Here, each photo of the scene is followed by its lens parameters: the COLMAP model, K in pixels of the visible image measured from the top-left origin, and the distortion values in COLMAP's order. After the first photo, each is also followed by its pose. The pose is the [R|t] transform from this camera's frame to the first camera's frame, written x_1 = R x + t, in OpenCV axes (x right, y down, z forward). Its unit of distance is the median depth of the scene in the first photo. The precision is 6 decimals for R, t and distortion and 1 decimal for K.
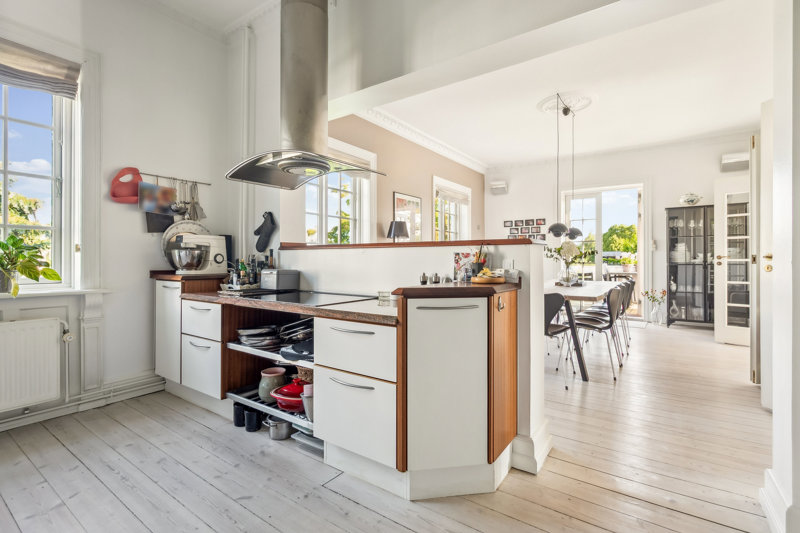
lens RADIAL K [[367.2, 0, 403.6], [0, 367.2, 262.9], [0, 0, 1]] dist [-0.001884, -0.000056]
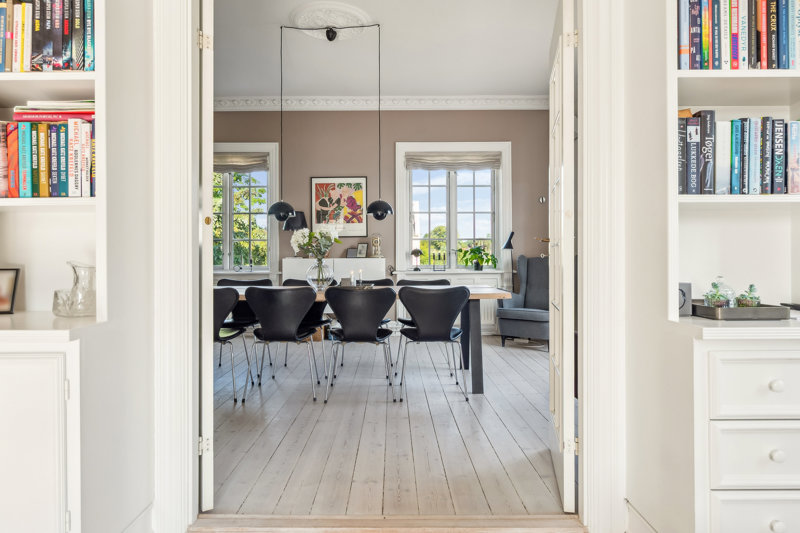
lens RADIAL K [[490.7, 0, 397.5], [0, 490.7, 265.3], [0, 0, 1]] dist [-0.044025, -0.000712]
pose [[0.580075, -0.000311, -0.814563, 1.043234], [0.003362, 0.999992, 0.002013, 0.021519], [0.814556, -0.003906, 0.580071, 0.446399]]
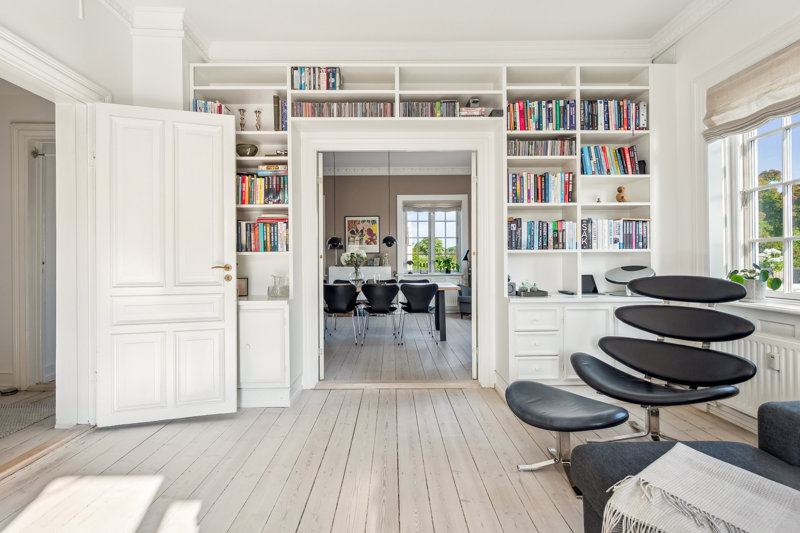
lens RADIAL K [[400.4, 0, 401.3], [0, 400.4, 264.1], [0, 0, 1]] dist [0.002794, 0.000110]
pose [[0.593209, -0.005125, -0.805032, 1.349214], [0.006874, 0.999976, -0.001301, 0.000993], [0.805019, -0.004762, 0.593230, 0.211469]]
